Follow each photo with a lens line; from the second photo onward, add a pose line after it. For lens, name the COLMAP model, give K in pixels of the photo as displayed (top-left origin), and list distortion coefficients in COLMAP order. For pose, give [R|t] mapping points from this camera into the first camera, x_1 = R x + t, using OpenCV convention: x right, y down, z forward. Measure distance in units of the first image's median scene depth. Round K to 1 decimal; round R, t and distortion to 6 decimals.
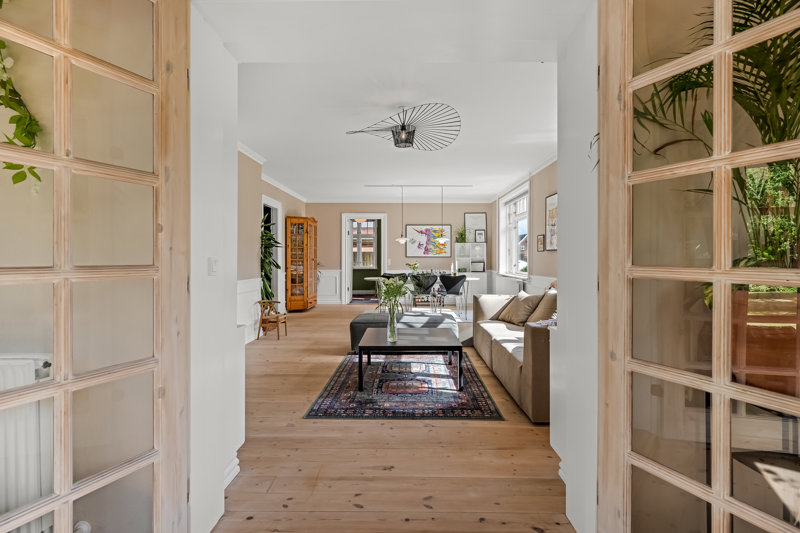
lens RADIAL K [[418.2, 0, 401.0], [0, 418.2, 257.9], [0, 0, 1]] dist [-0.000521, 0.000009]
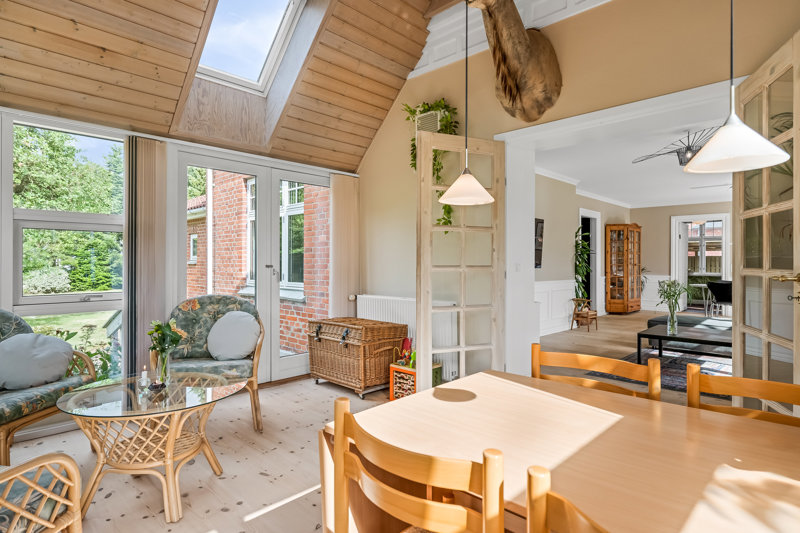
lens RADIAL K [[440.2, 0, 400.0], [0, 440.2, 266.5], [0, 0, 1]] dist [-0.000949, -0.000141]
pose [[0.726288, 0.008367, -0.687339, 0.122928], [-0.002941, 0.999955, 0.009064, 0.000161], [0.687384, -0.004562, 0.726280, -0.192551]]
